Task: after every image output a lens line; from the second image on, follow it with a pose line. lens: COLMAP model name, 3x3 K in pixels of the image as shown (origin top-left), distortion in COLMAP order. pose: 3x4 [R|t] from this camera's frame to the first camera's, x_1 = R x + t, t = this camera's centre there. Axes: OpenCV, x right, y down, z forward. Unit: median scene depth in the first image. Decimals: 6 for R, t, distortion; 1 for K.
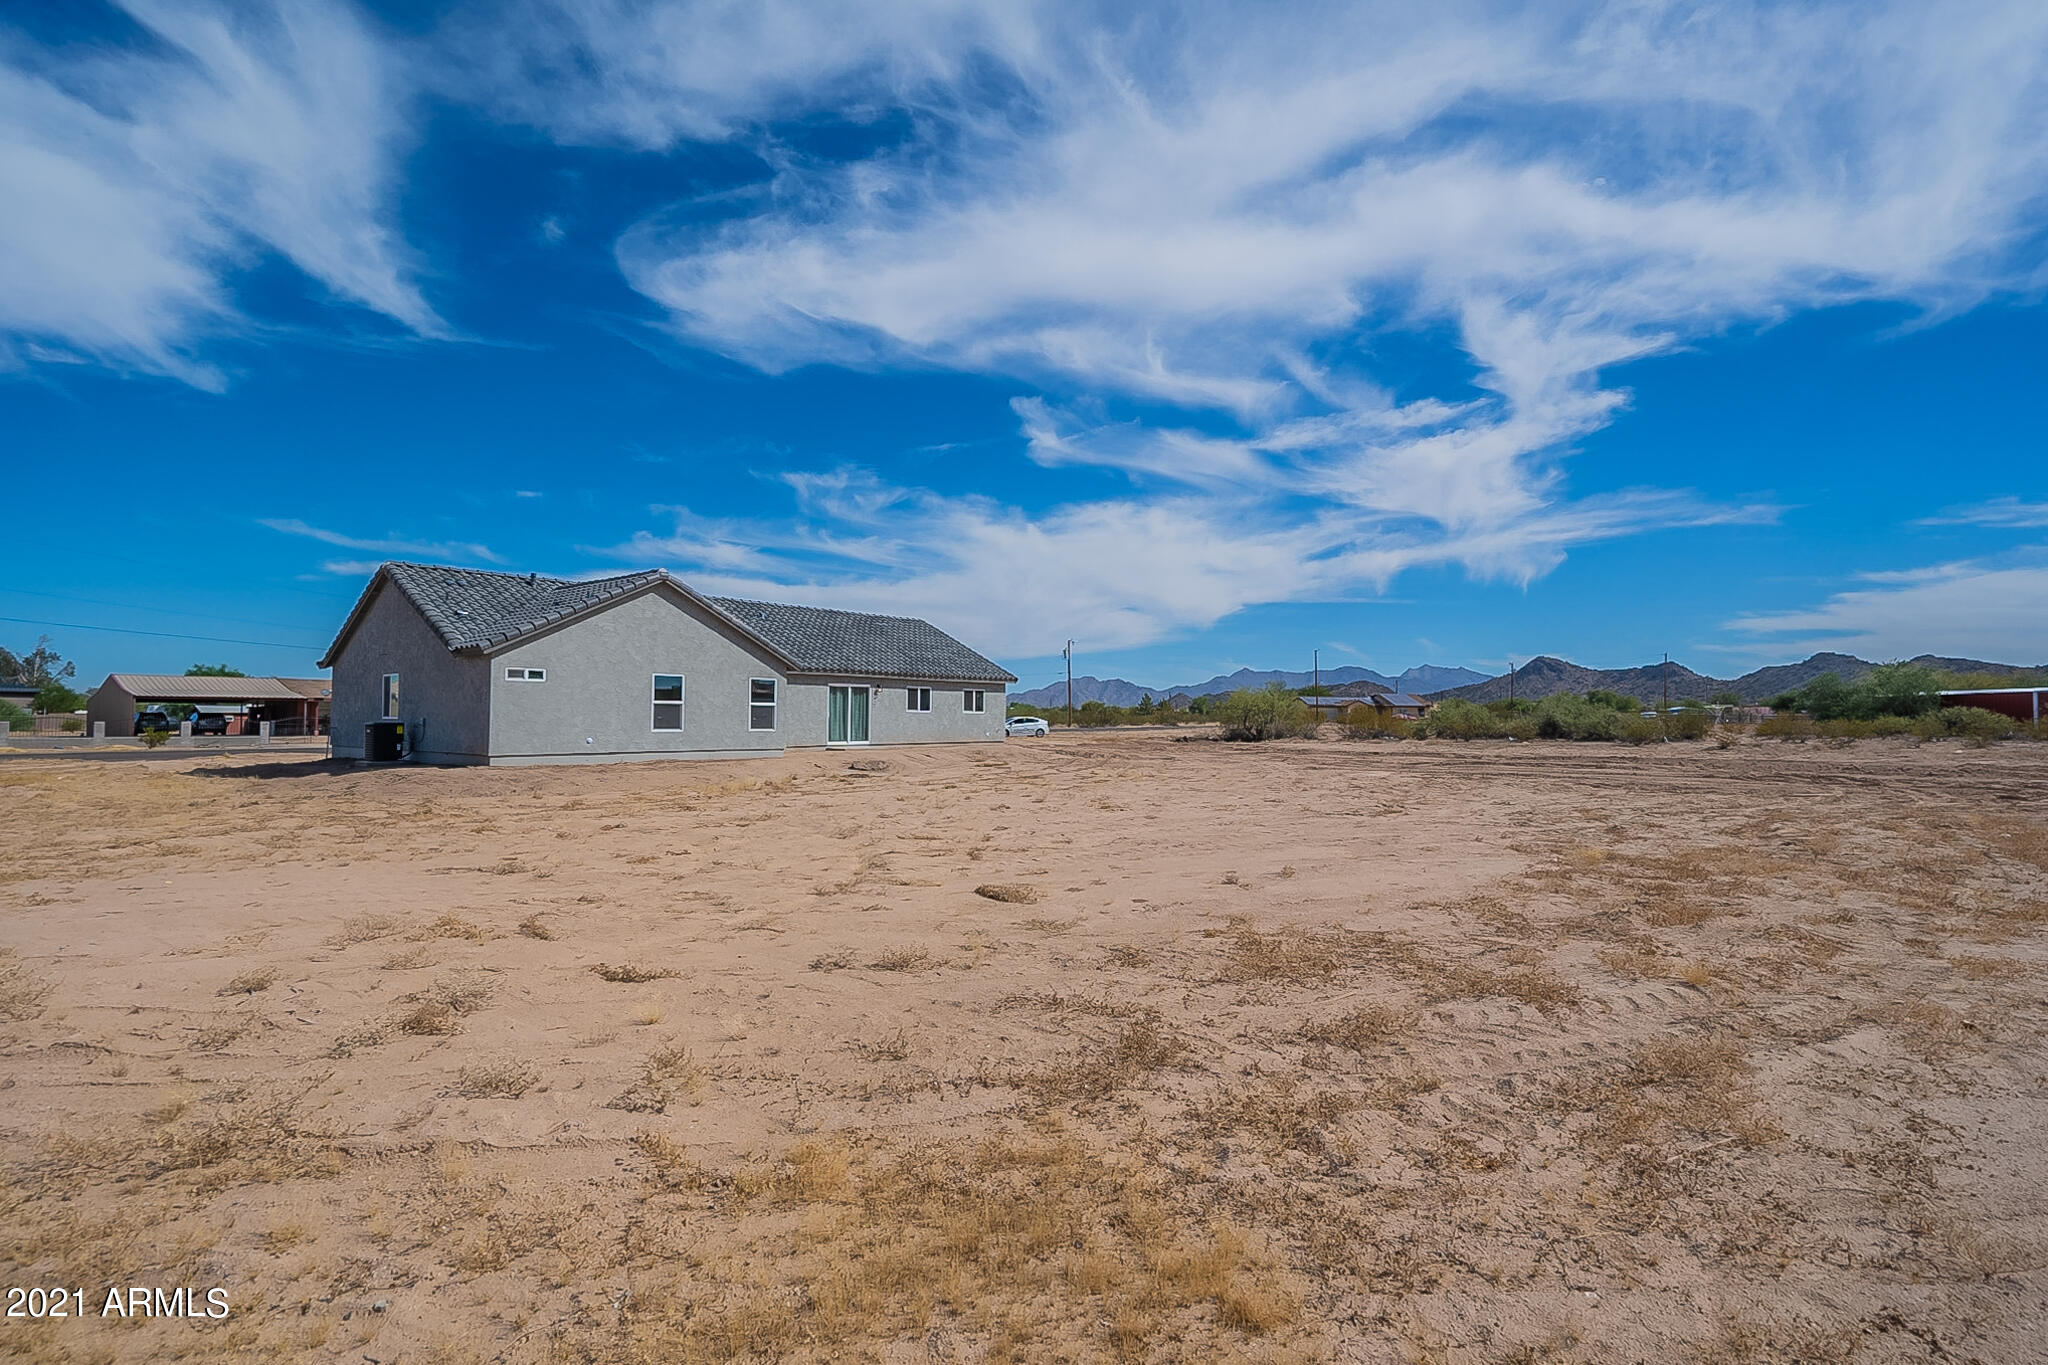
lens RADIAL K [[1026.1, 0, 1021.2], [0, 1026.1, 729.8], [0, 0, 1]] dist [-0.001214, -0.001220]
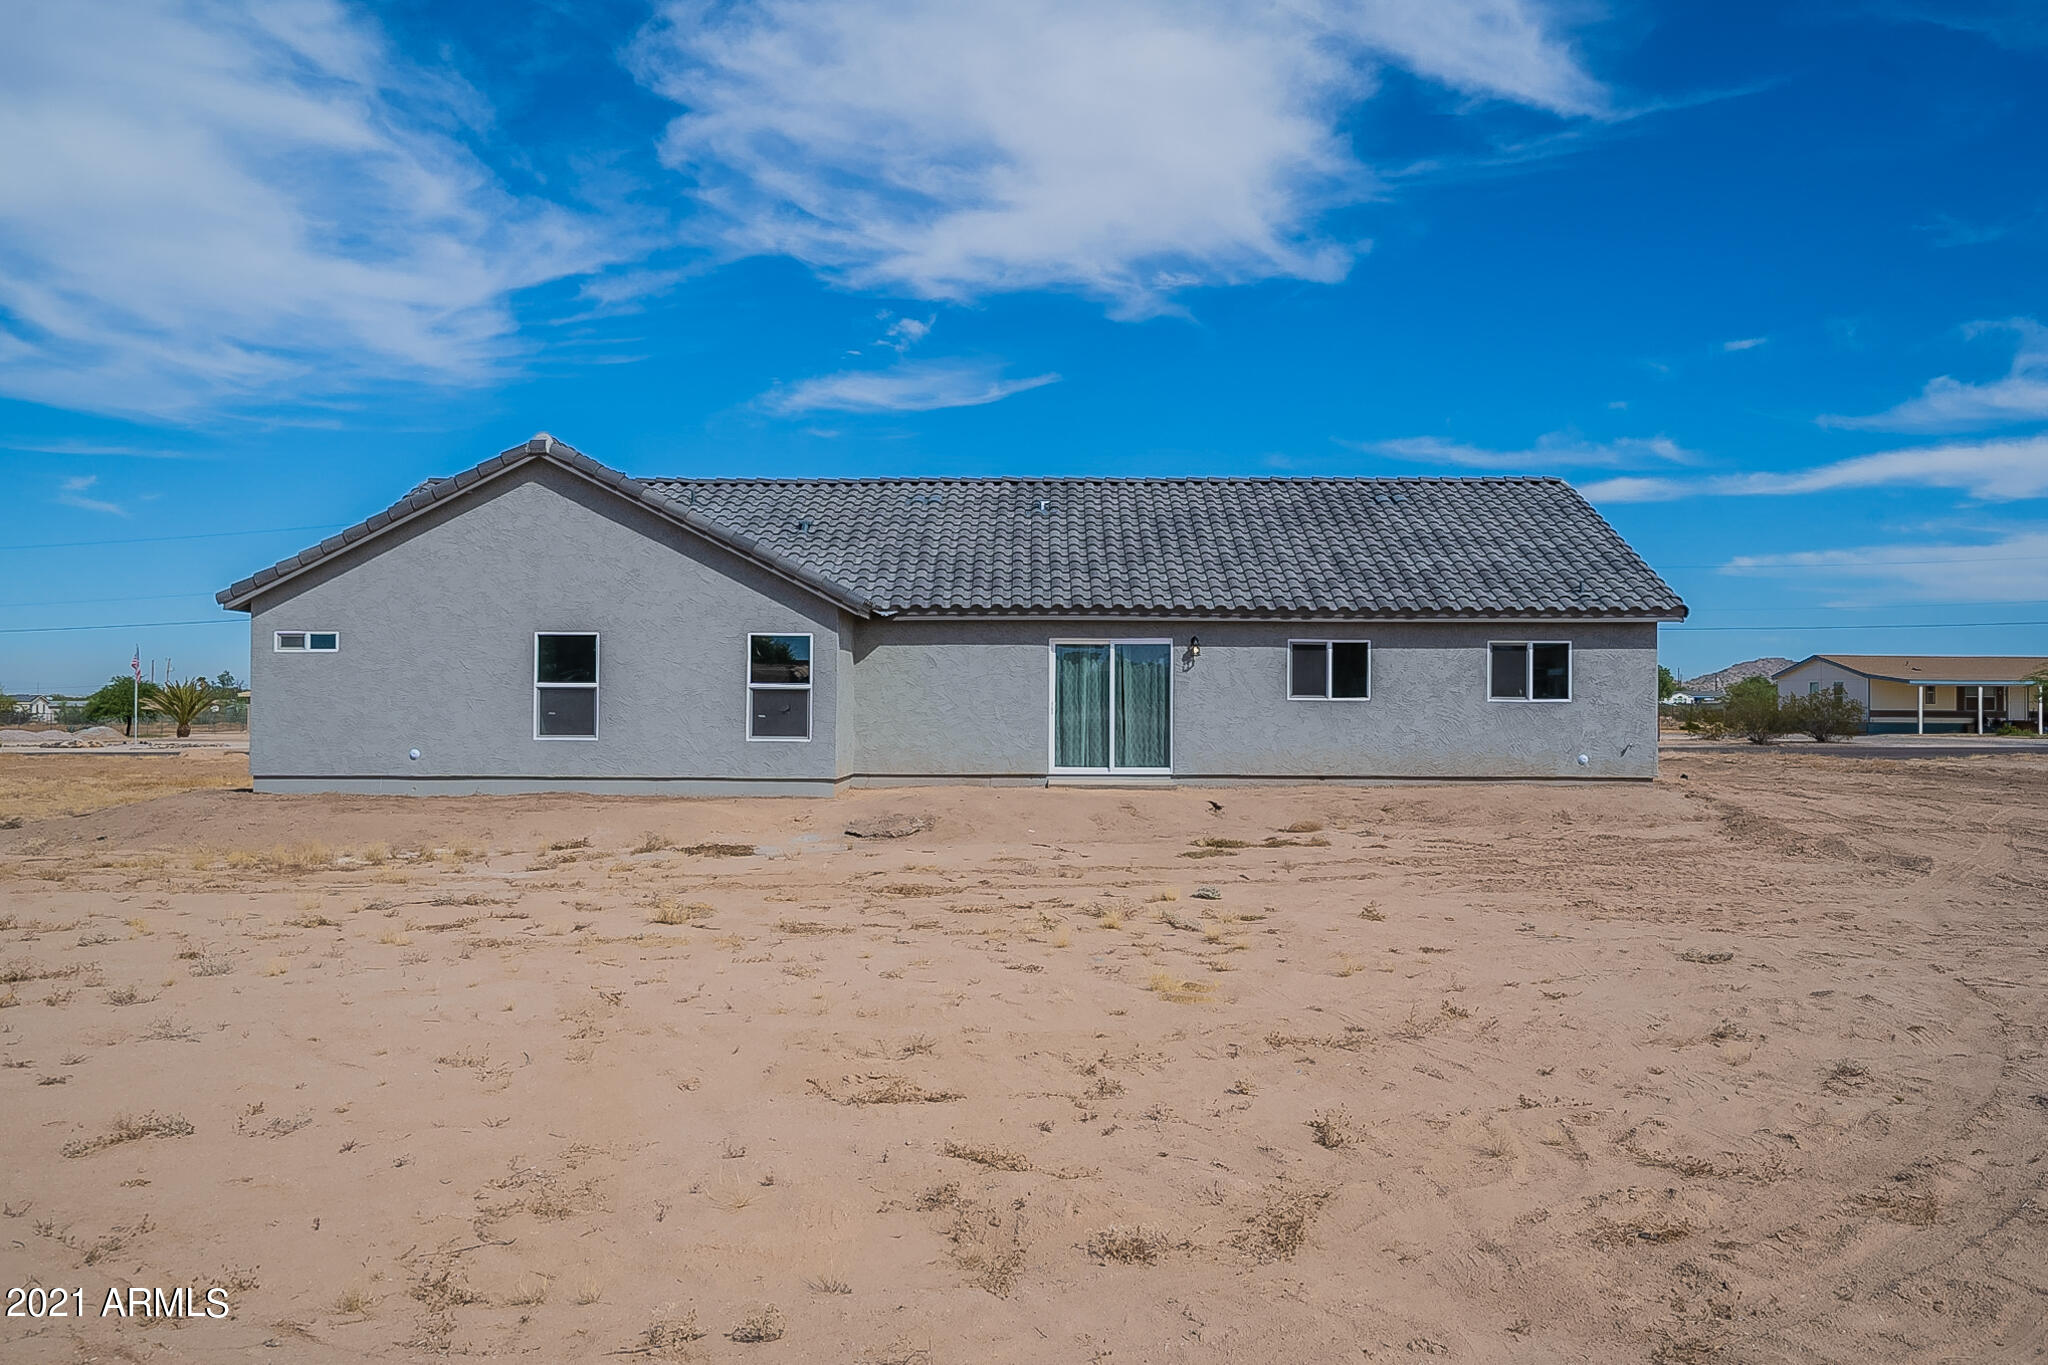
lens RADIAL K [[1704.1, 0, 1024.0], [0, 1704.1, 682.5], [0, 0, 1]] dist [-0.022633, 0.002113]
pose [[0.594029, -0.016530, -0.804274, 0.069314], [-0.010061, 0.999558, -0.027974, -0.000759], [0.804380, 0.024709, 0.593600, 0.090958]]
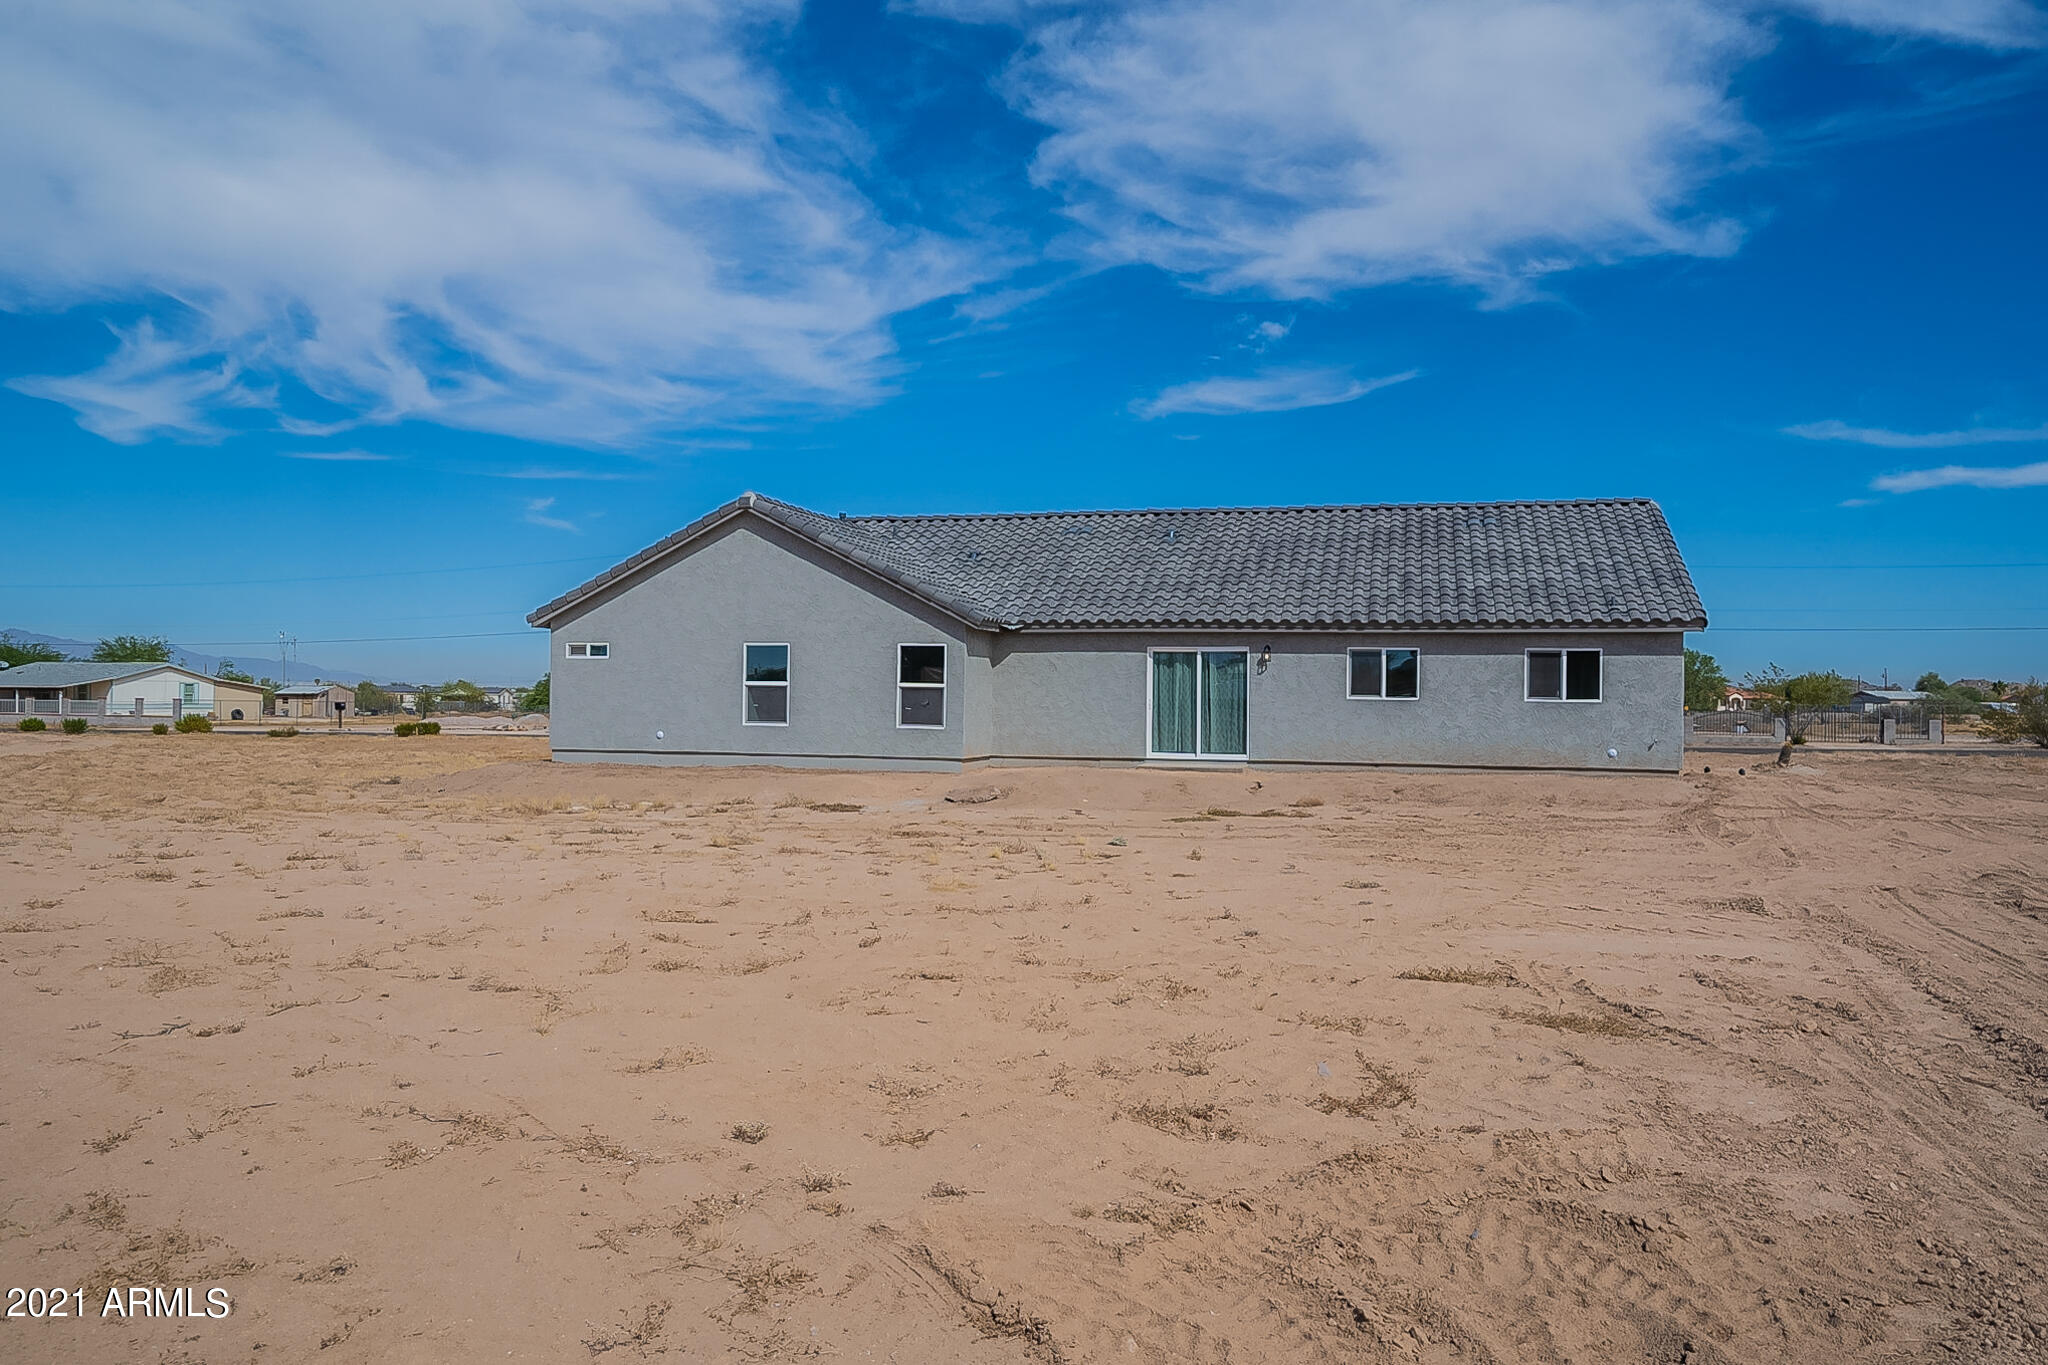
lens RADIAL K [[1683.8, 0, 942.7], [0, 1683.8, 691.9], [0, 0, 1]] dist [0.010350, 0.008160]
pose [[0.353960, -0.007891, -0.935227, 0.104593], [-0.020876, 0.999649, -0.016336, -0.000659], [0.935028, 0.025306, 0.353671, 0.096469]]
